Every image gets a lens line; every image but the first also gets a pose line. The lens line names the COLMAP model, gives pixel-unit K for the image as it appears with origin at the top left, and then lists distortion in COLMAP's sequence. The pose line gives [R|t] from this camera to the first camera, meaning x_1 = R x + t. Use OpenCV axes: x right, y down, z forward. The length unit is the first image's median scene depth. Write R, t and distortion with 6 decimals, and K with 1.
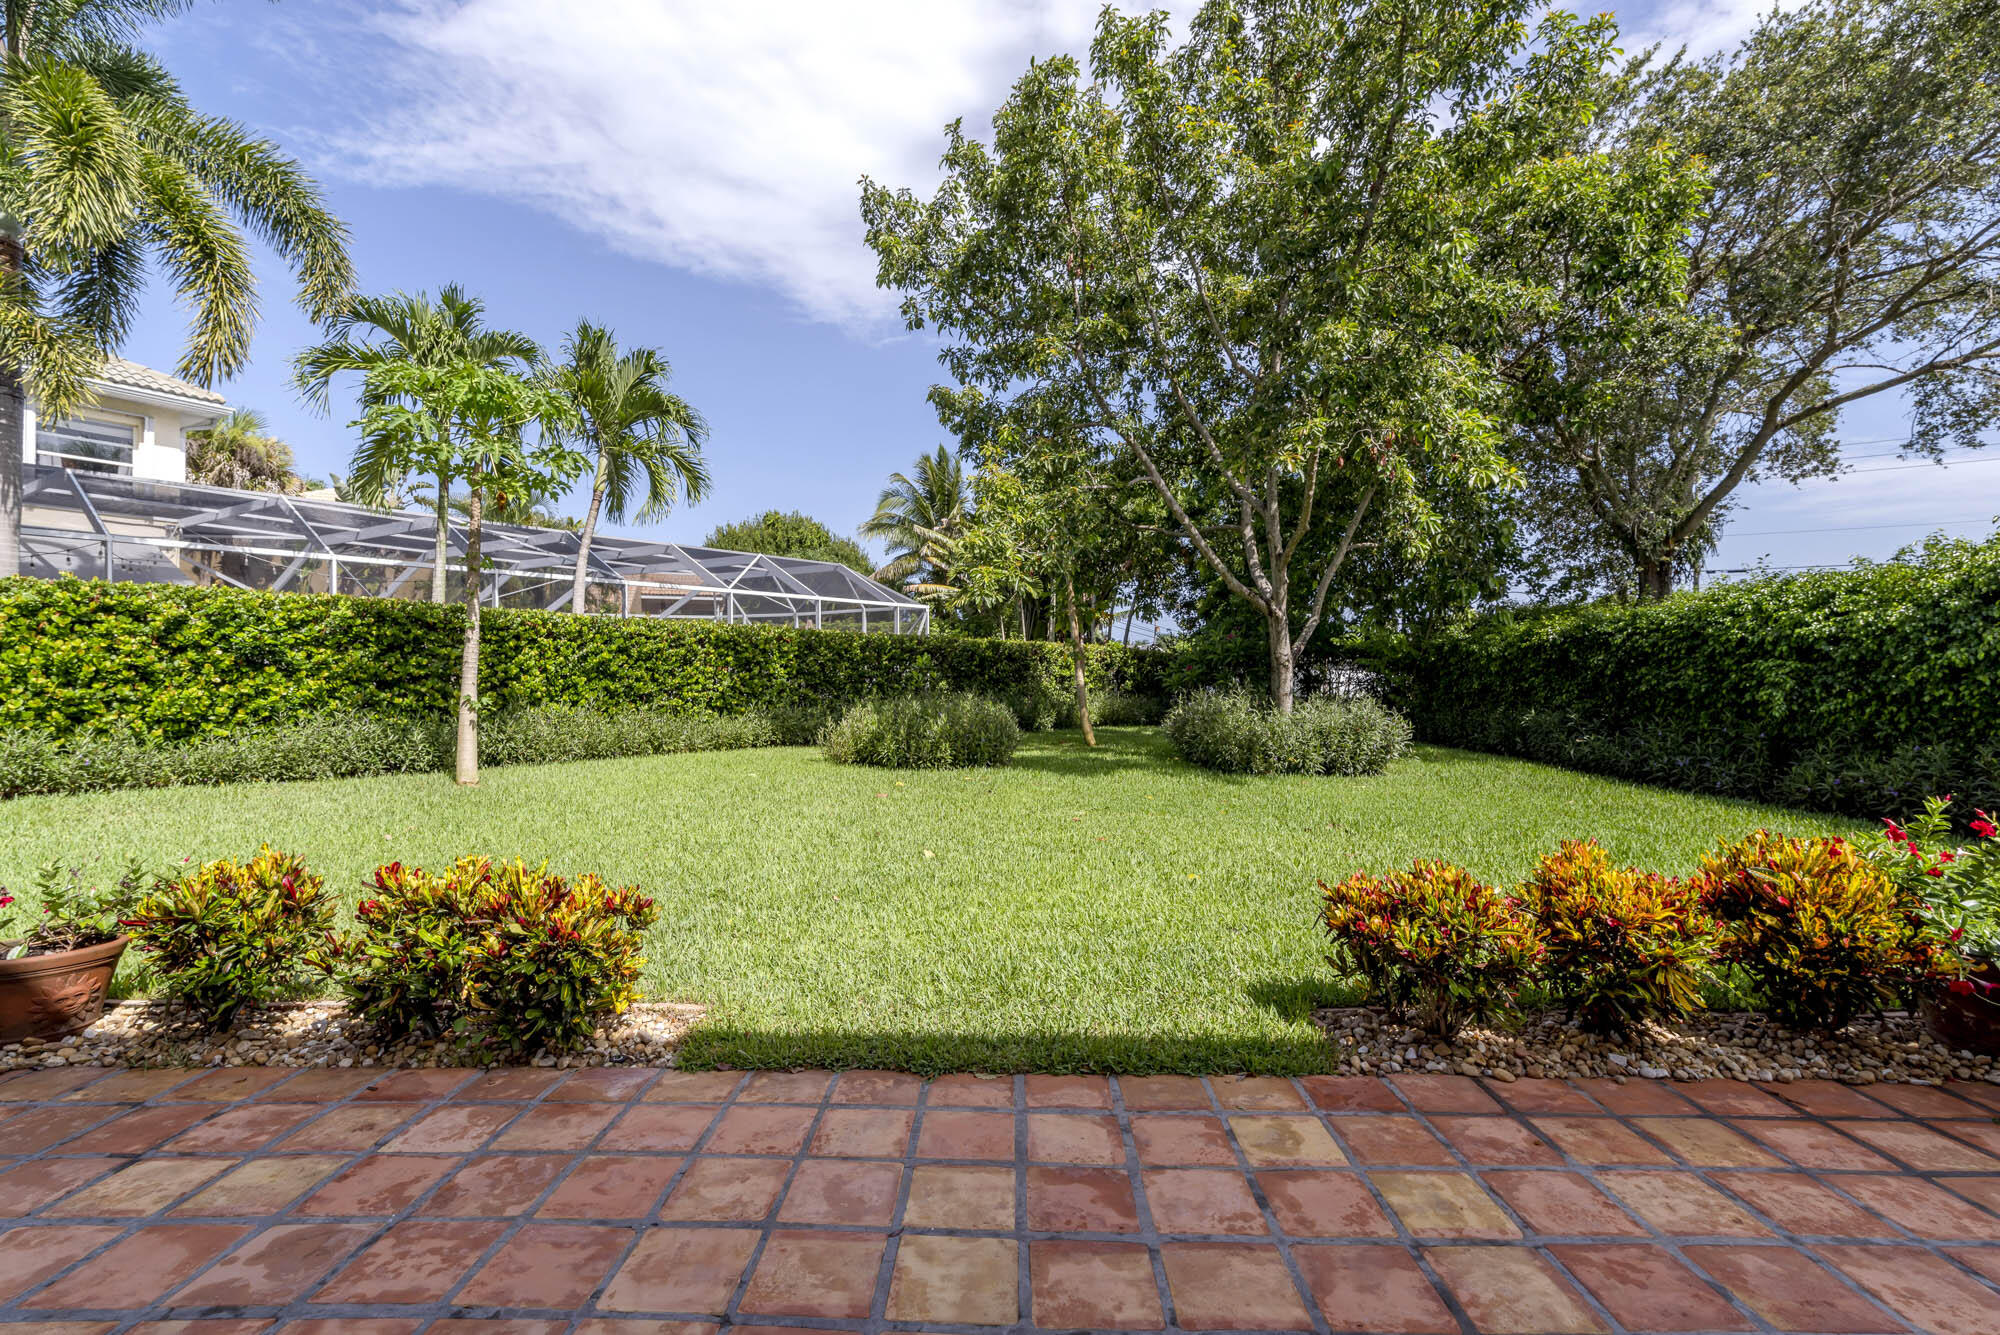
lens RADIAL K [[853.3, 0, 1002.8], [0, 853.3, 671.3], [0, 0, 1]] dist [0.000235, 0.000442]
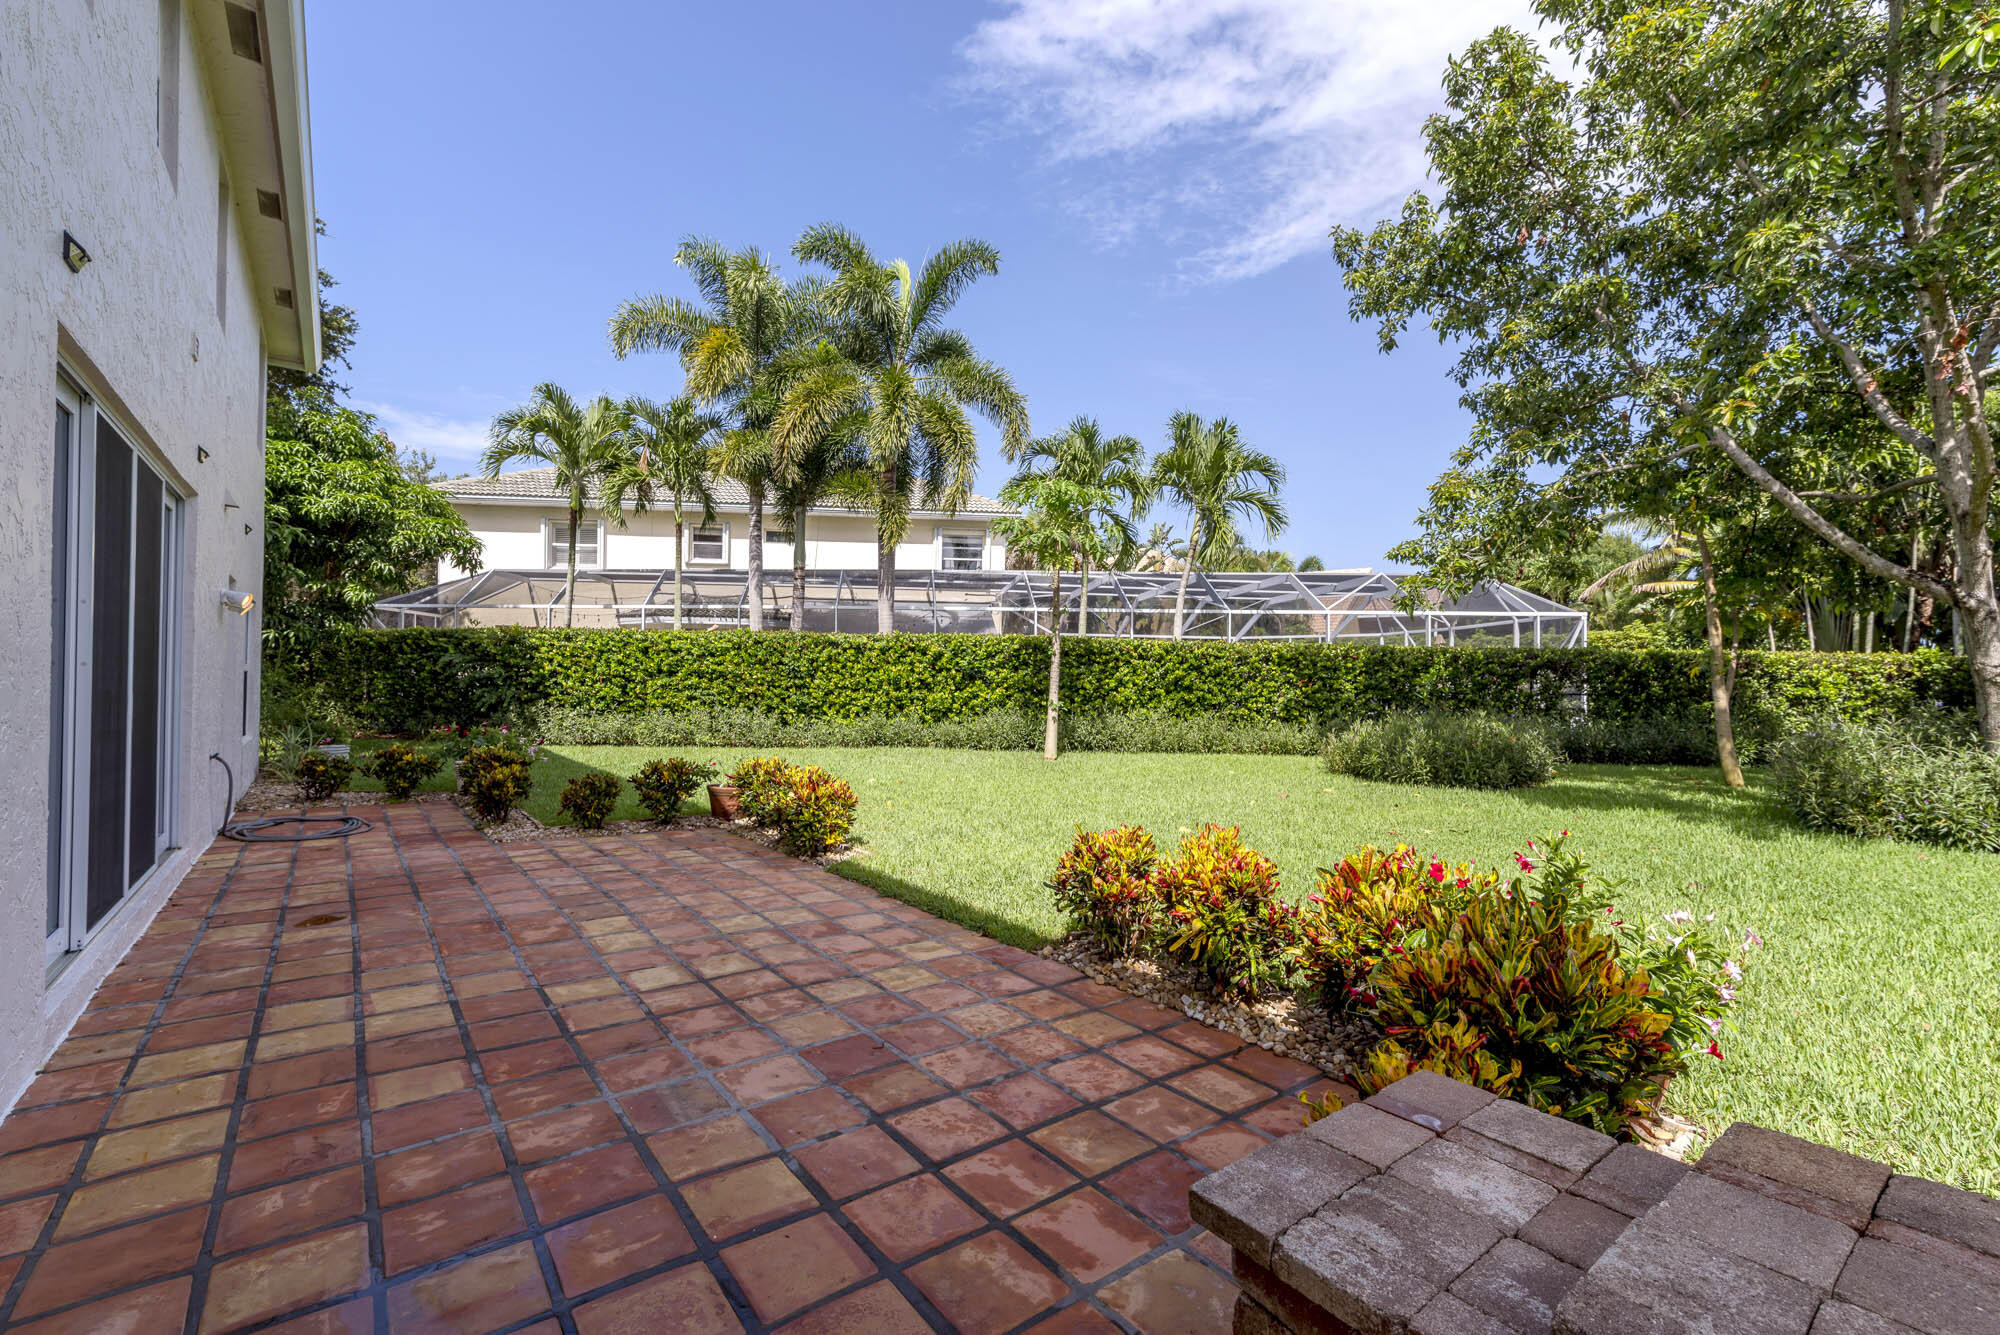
lens RADIAL K [[853.3, 0, 1002.8], [0, 853.3, 671.3], [0, 0, 1]] dist [0.000235, 0.000442]
pose [[0.620883, -0.006844, -0.783874, 0.459672], [-0.008667, 0.999841, -0.015594, 0.002157], [0.783856, 0.016476, 0.620725, 0.009520]]
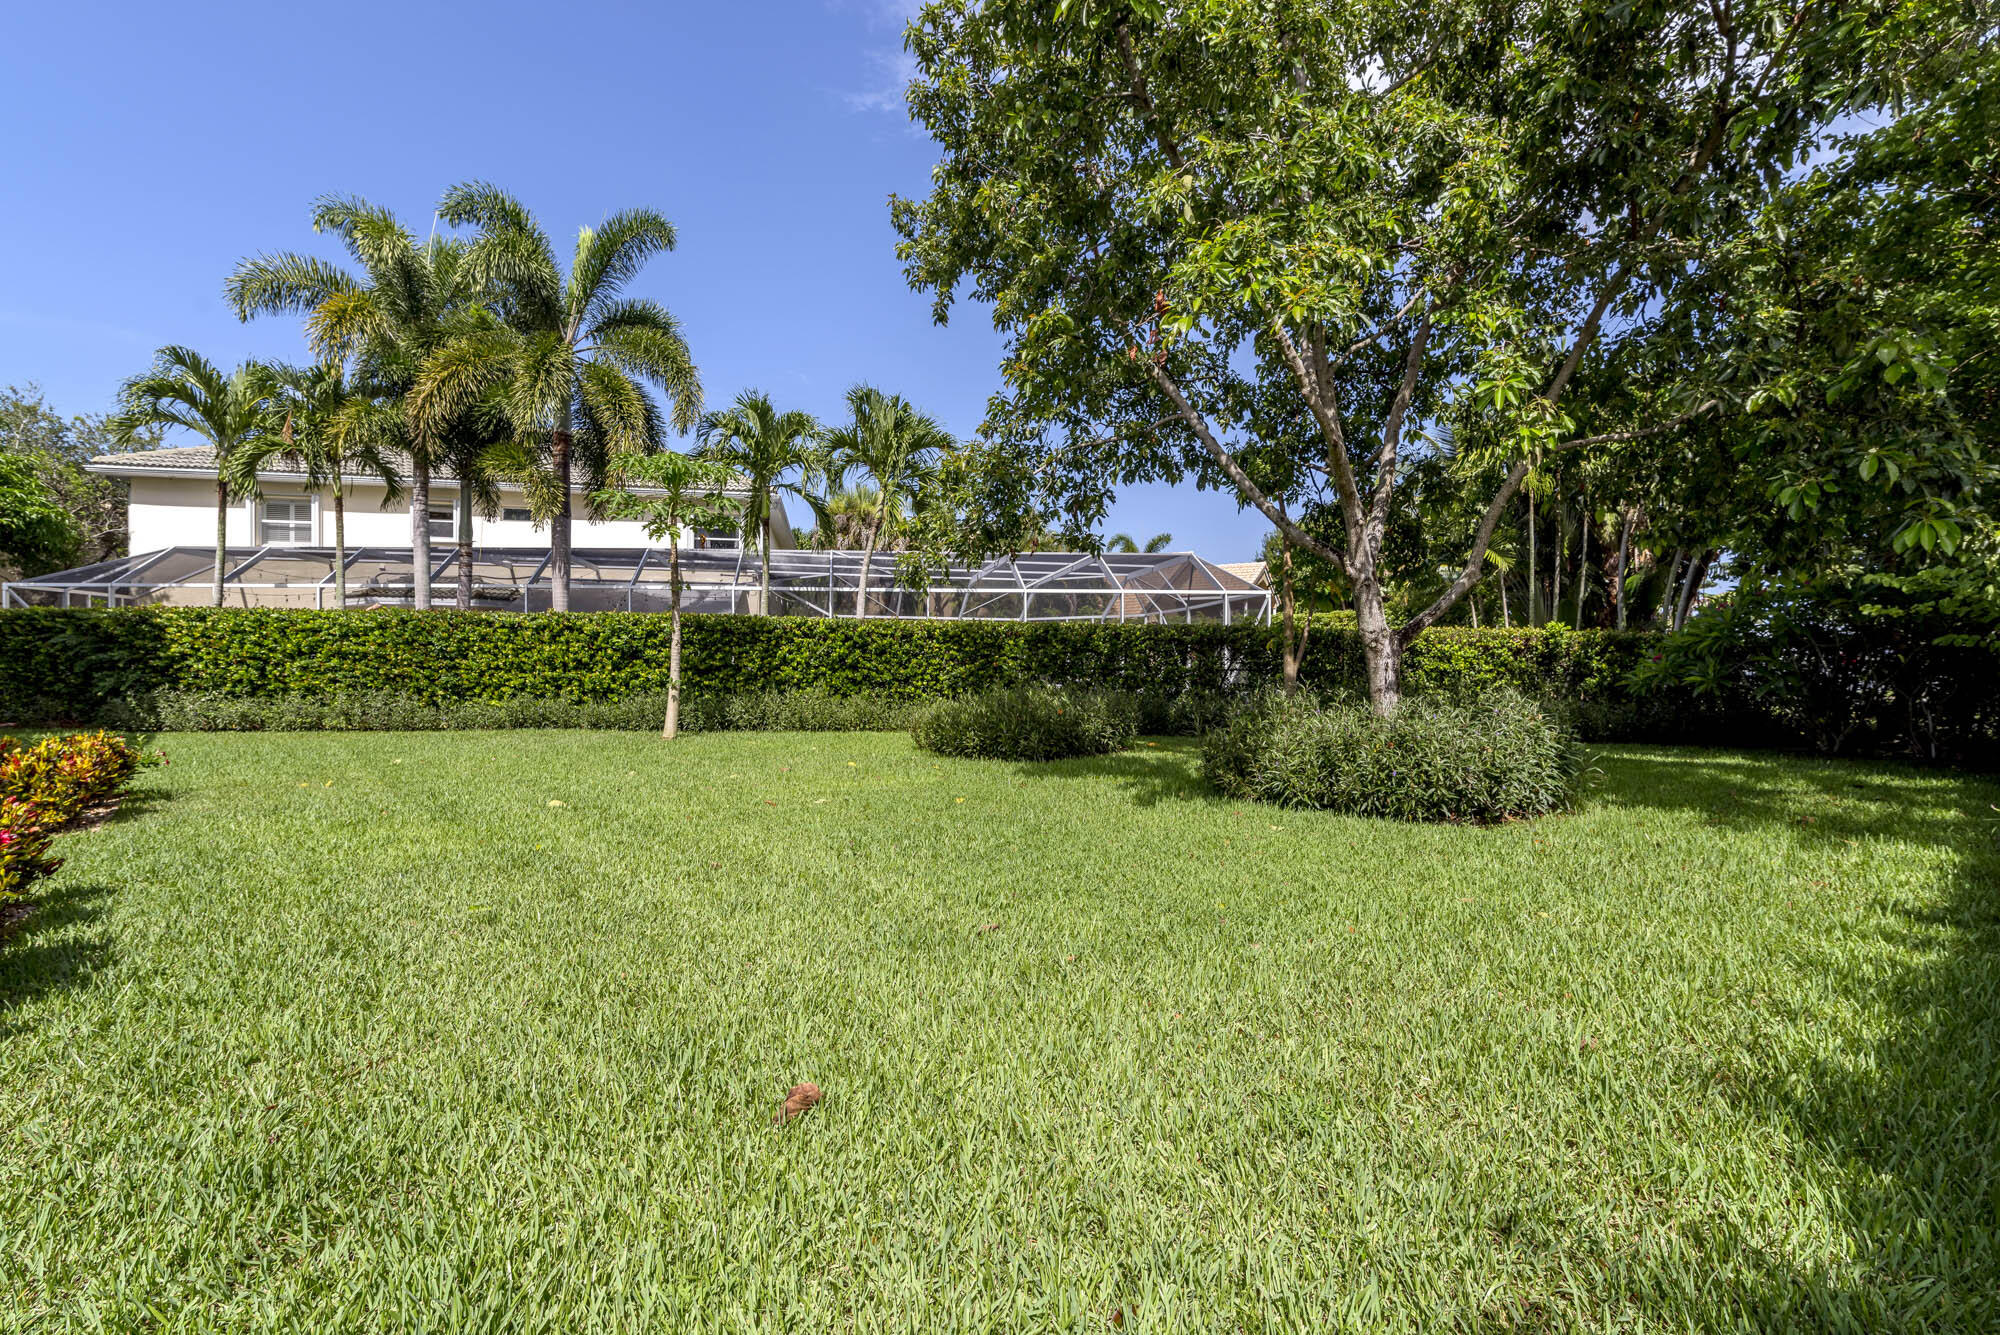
lens RADIAL K [[847.5, 0, 1000.0], [0, 847.5, 667.5], [0, 0, 1]] dist [0.000575, 0.000189]
pose [[0.676007, -0.001688, -0.736893, 0.772791], [-0.001337, 0.999993, -0.003517, 0.013474], [0.736894, 0.003362, 0.676000, 0.413077]]
